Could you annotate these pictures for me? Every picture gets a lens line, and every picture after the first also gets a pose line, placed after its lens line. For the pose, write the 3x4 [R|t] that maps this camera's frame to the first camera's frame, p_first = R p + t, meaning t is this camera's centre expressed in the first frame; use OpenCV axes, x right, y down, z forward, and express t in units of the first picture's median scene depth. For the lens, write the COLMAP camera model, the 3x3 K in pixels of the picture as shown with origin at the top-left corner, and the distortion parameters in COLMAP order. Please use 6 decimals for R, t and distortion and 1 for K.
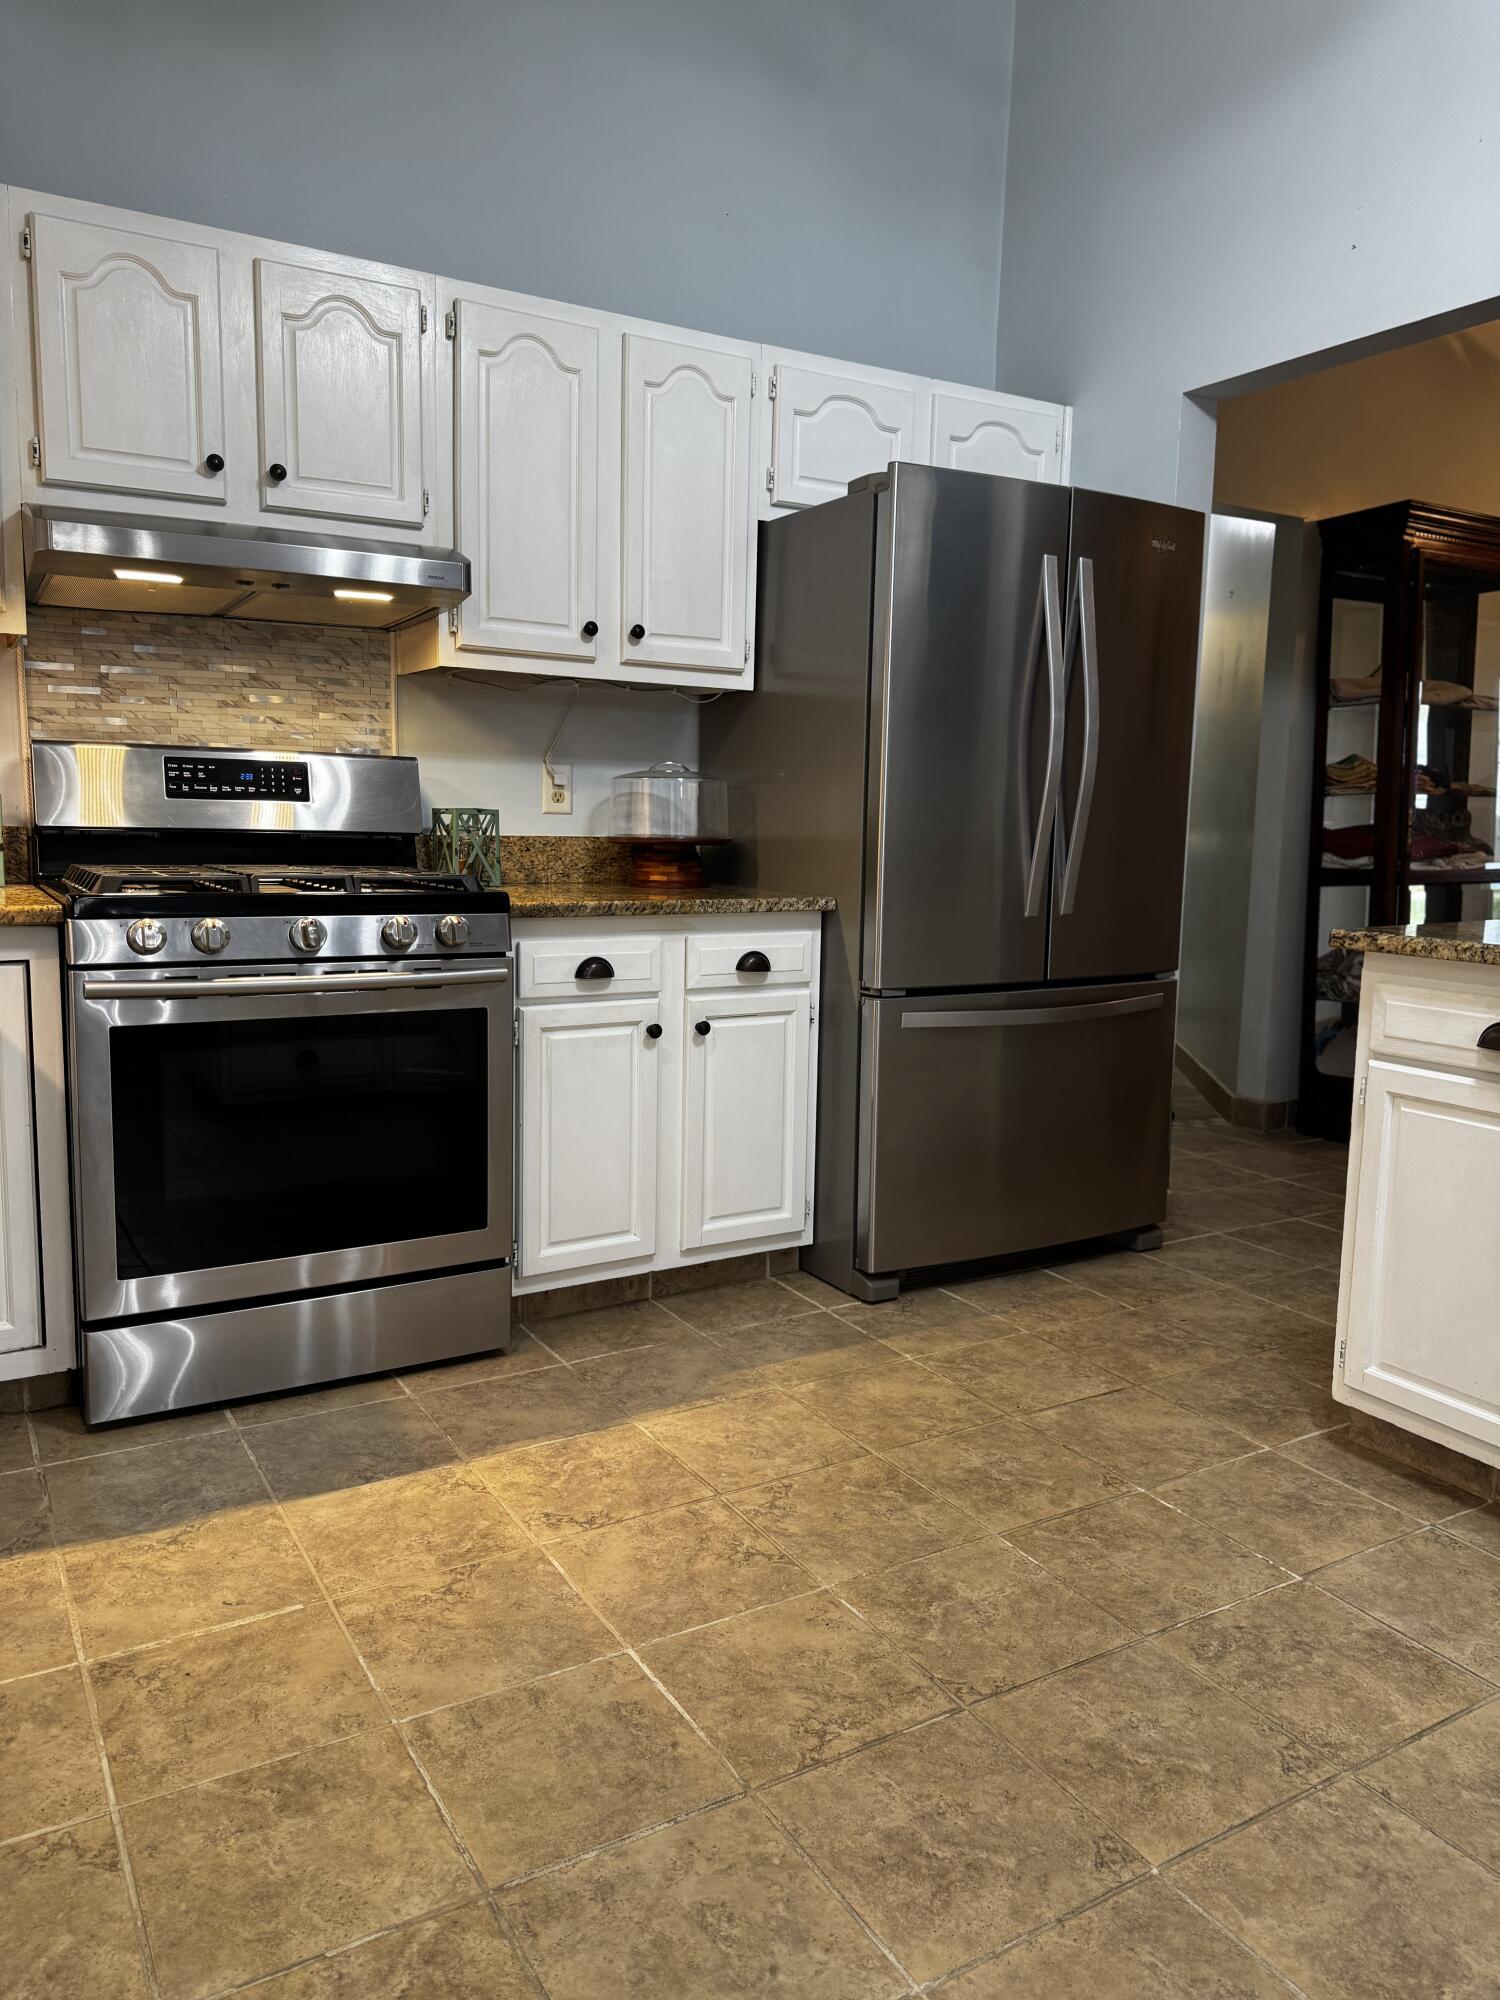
lens RADIAL K [[1415.3, 0, 747.0], [0, 1415.3, 1012.6], [0, 0, 1]] dist [0.111427, -0.219204]
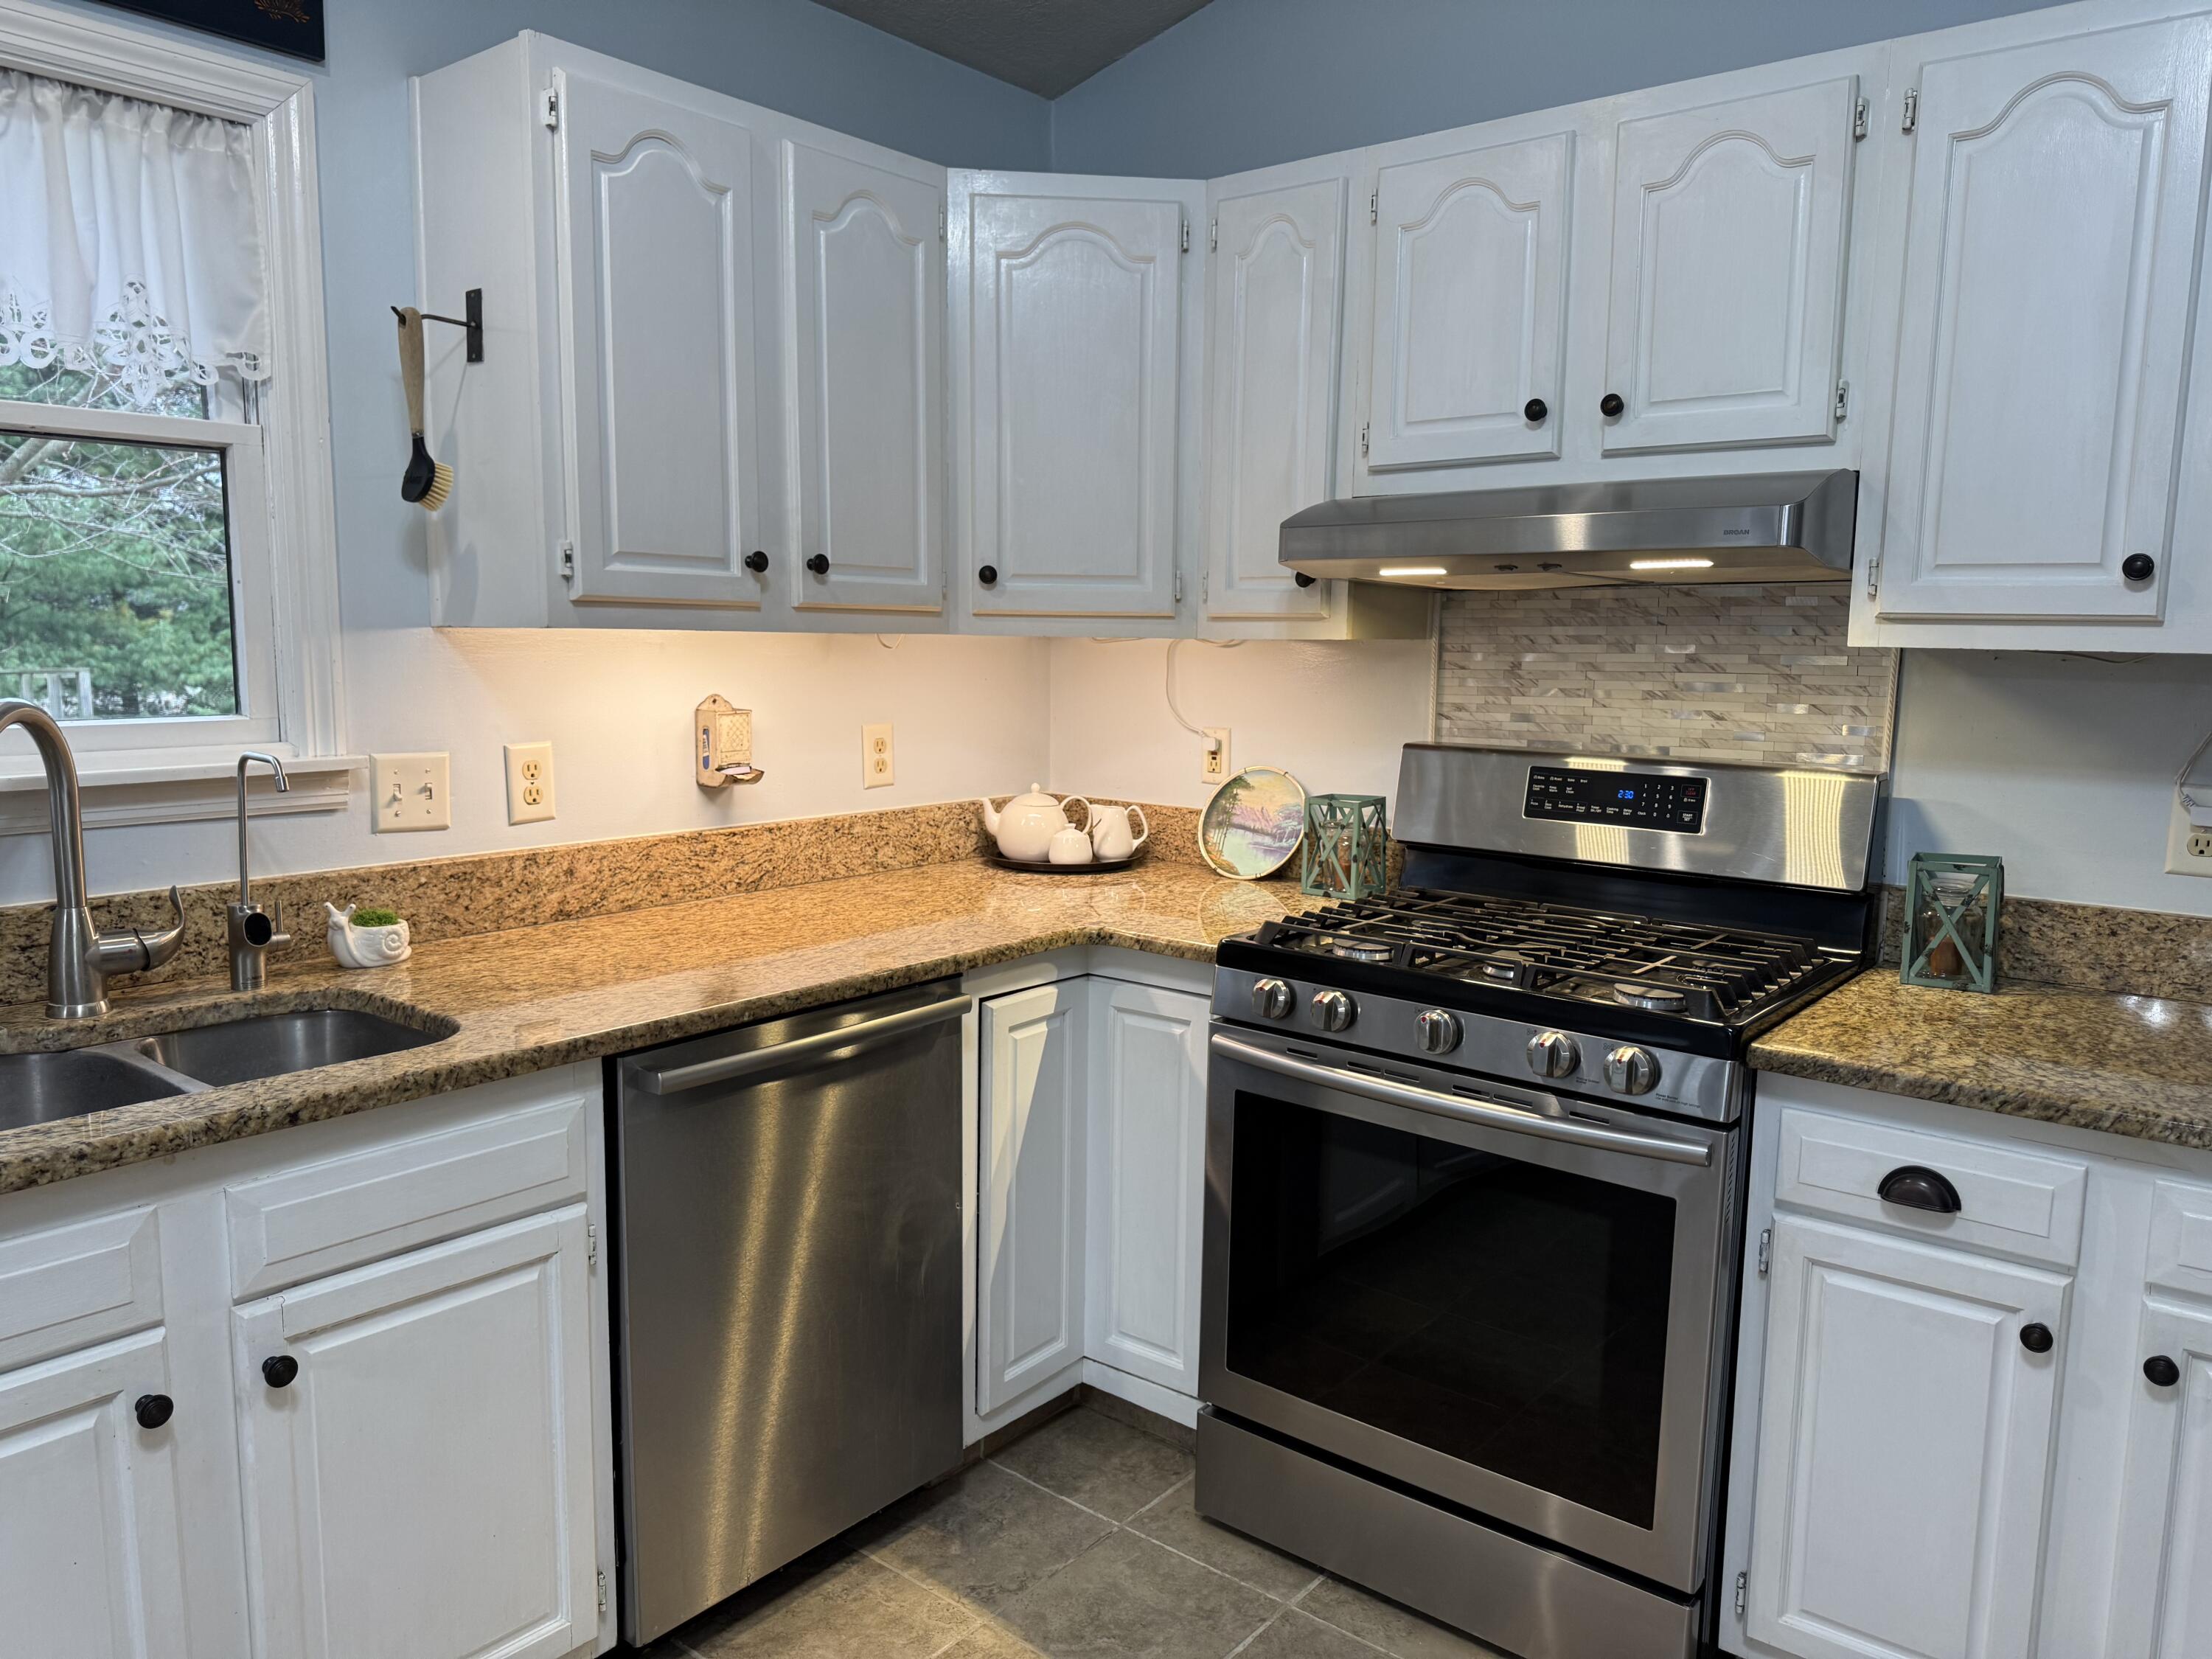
lens RADIAL K [[1565.3, 0, 1110.5], [0, 1565.3, 839.5], [0, 0, 1]] dist [0.111427, -0.219204]
pose [[0.341741, 0.111572, -0.933148, 0.342158], [-0.136817, 0.988256, 0.068055, -0.161360], [0.929782, 0.104414, 0.352992, 0.454341]]
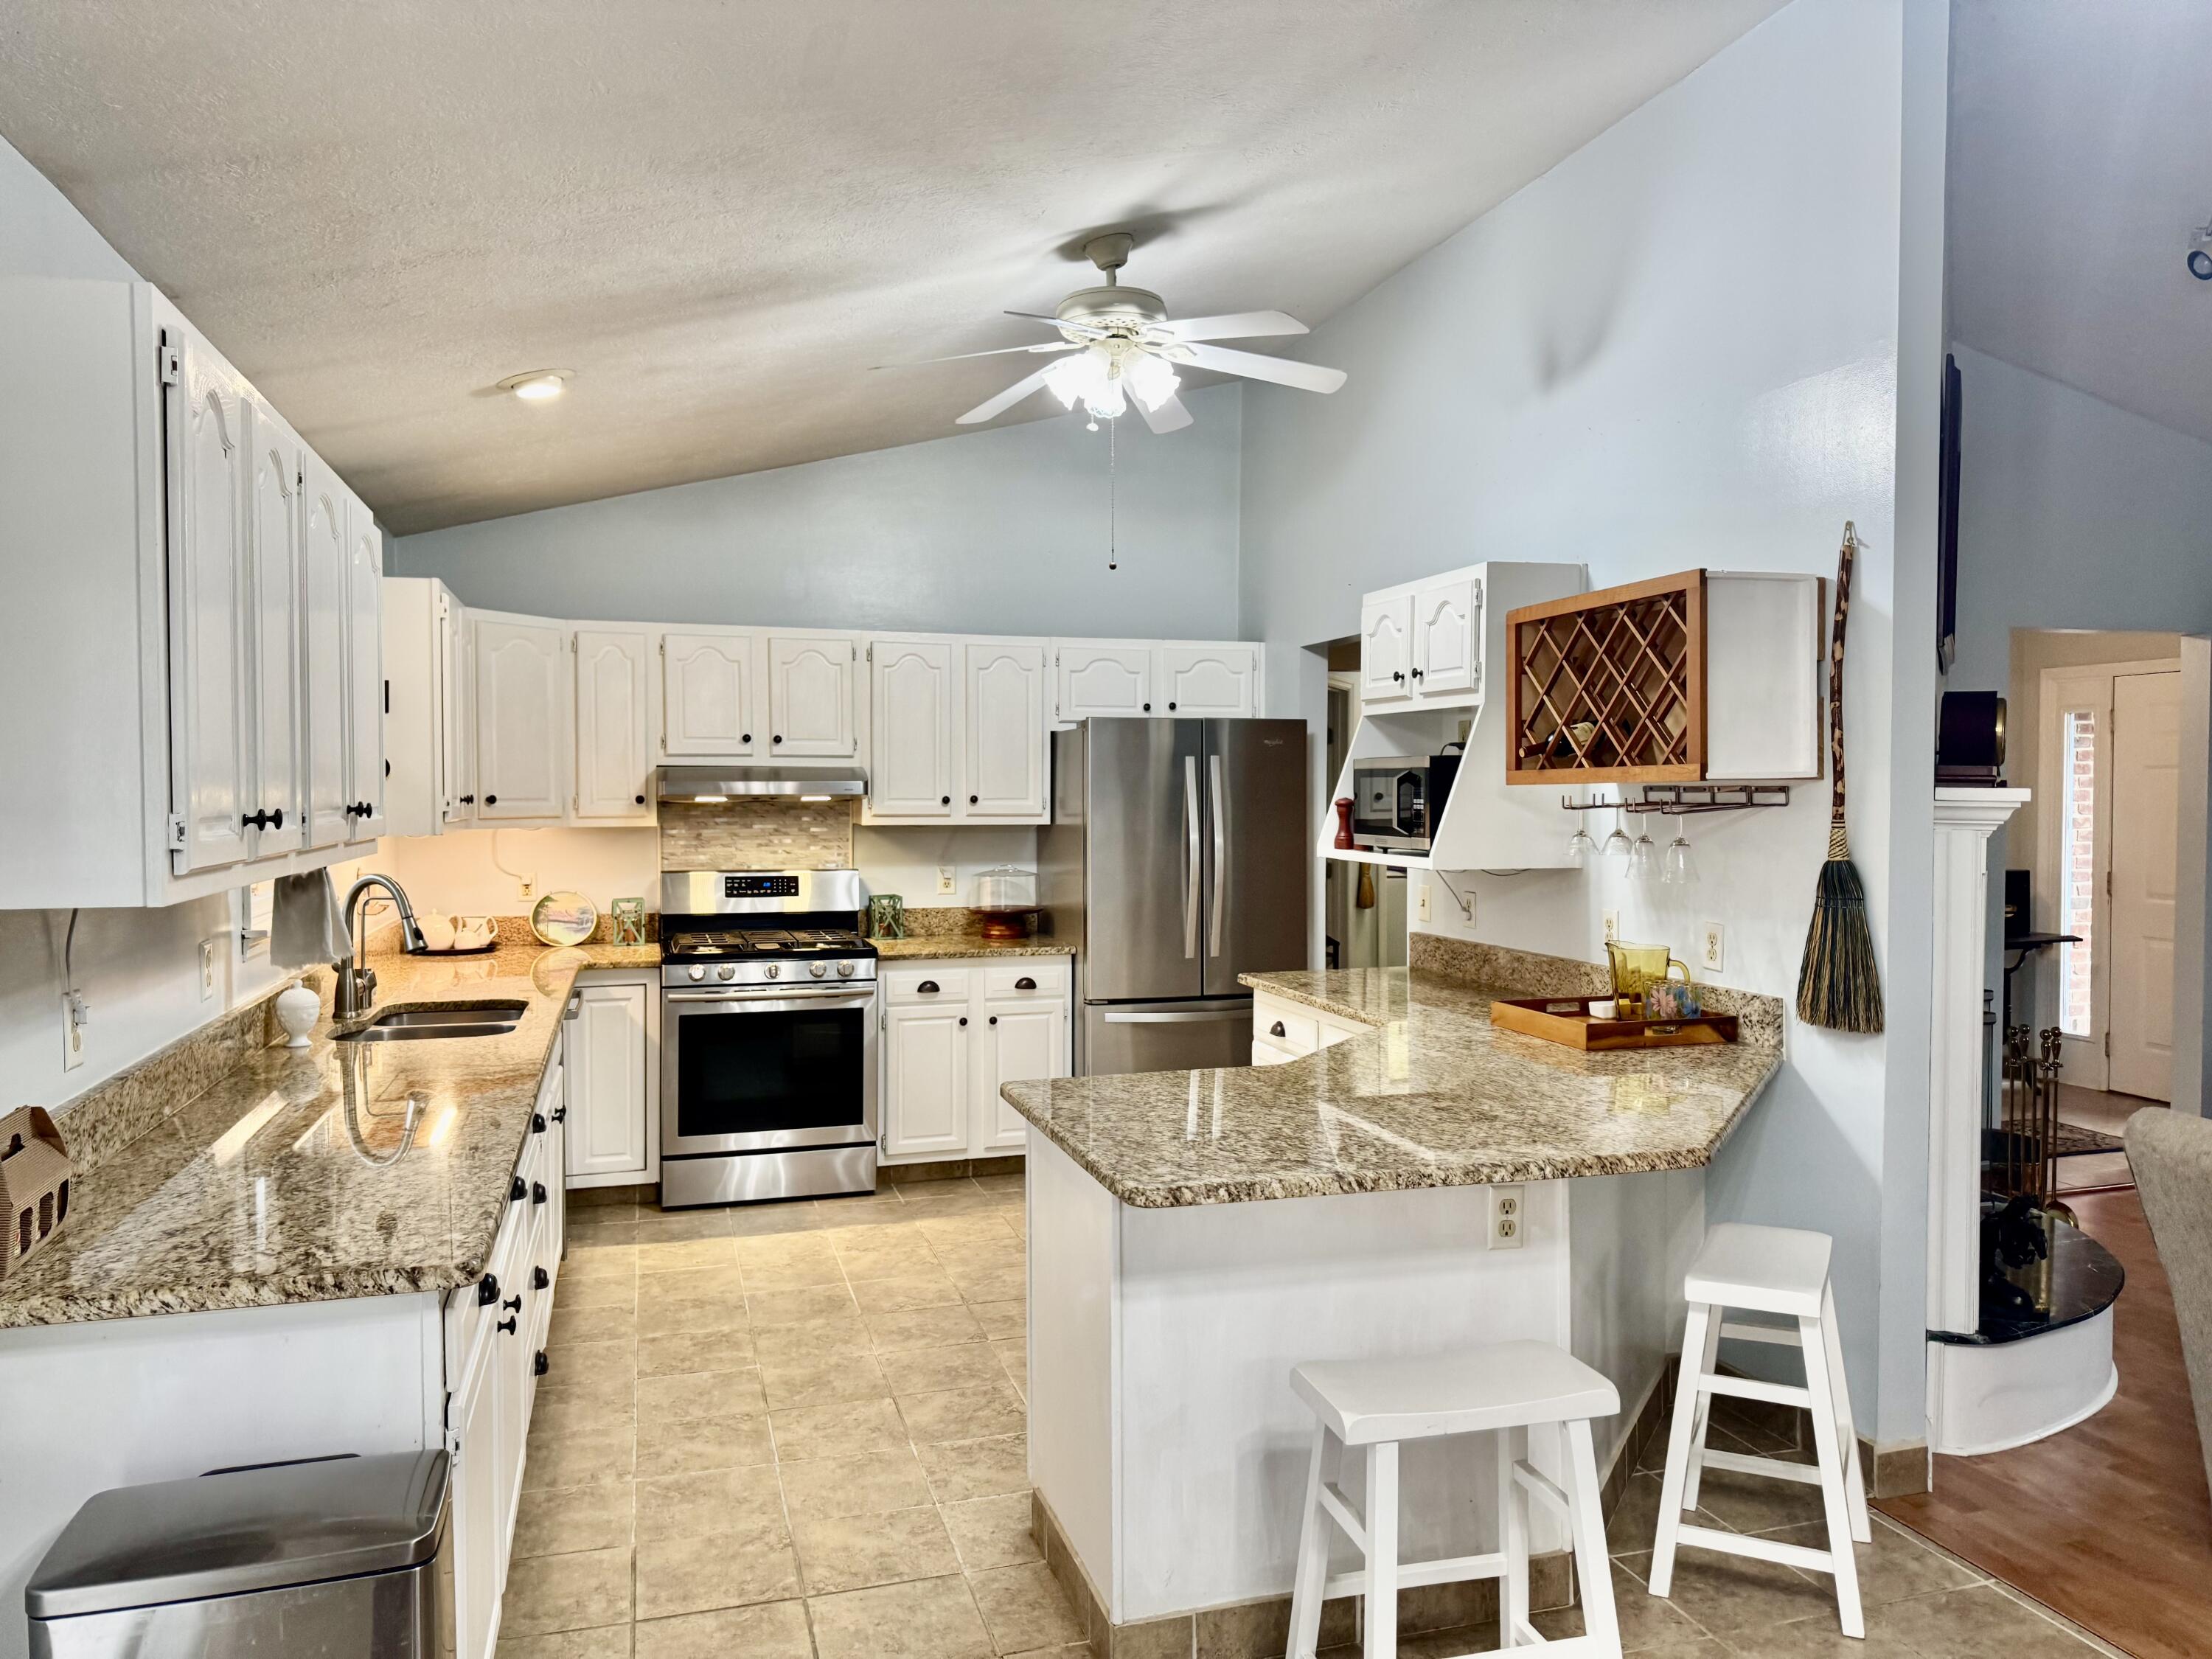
lens RADIAL K [[1565.3, 0, 1110.5], [0, 1565.3, 839.5], [0, 0, 1]] dist [0.111427, -0.219204]
pose [[0.969963, -0.012207, -0.242945, 0.609007], [-0.015008, 0.993834, -0.109856, -0.000546], [0.242788, 0.110203, 0.963800, -0.922179]]
